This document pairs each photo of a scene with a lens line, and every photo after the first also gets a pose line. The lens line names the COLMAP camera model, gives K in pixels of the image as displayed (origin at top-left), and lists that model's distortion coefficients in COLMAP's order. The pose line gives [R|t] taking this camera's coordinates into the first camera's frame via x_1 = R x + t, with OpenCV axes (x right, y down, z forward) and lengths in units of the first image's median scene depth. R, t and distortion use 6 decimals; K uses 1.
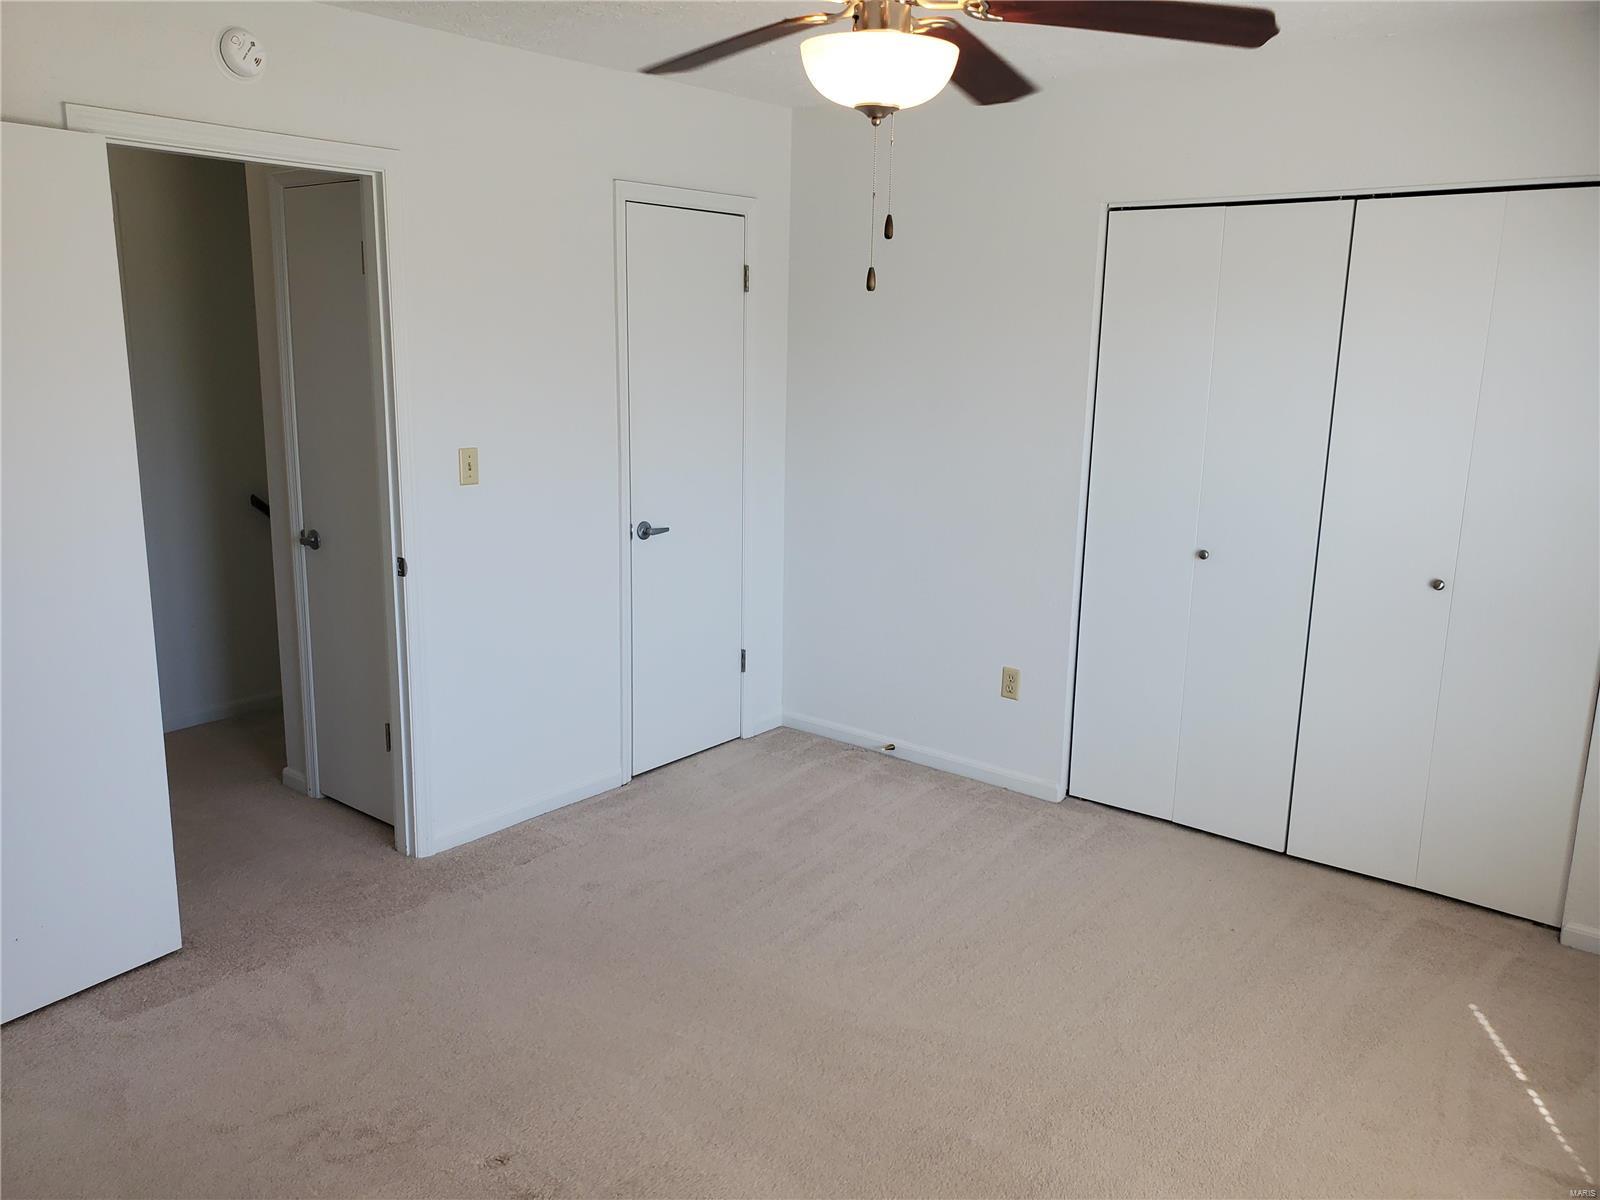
lens RADIAL K [[1246.9, 0, 816.4], [0, 1246.9, 605.2], [0, 0, 1]] dist [0.010298, 0.012477]
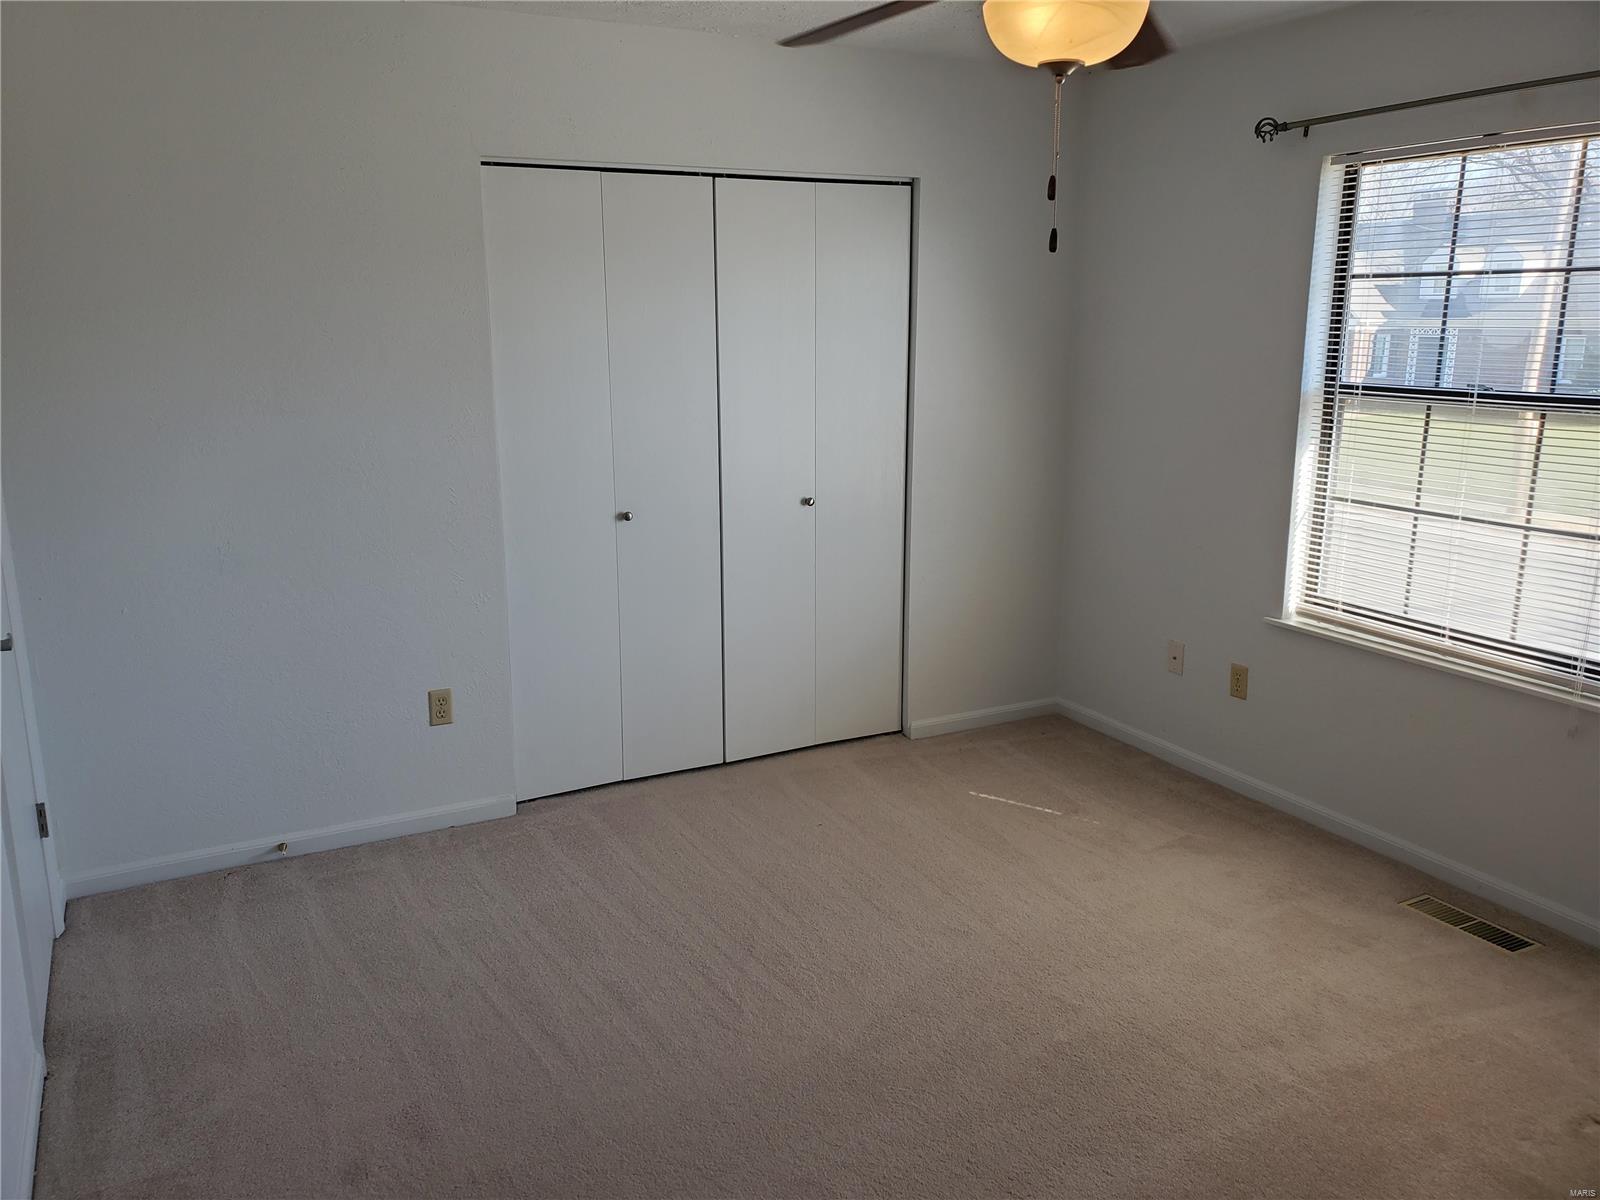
lens RADIAL K [[1230.4, 0, 800.0], [0, 1230.4, 600.0], [0, 0, 1]] dist [0.069493, -0.139622]
pose [[0.369011, -0.225670, 0.901612, -0.534753], [0.202396, 0.966306, 0.159026, -0.099733], [-0.907120, 0.123800, 0.402252, 0.447382]]
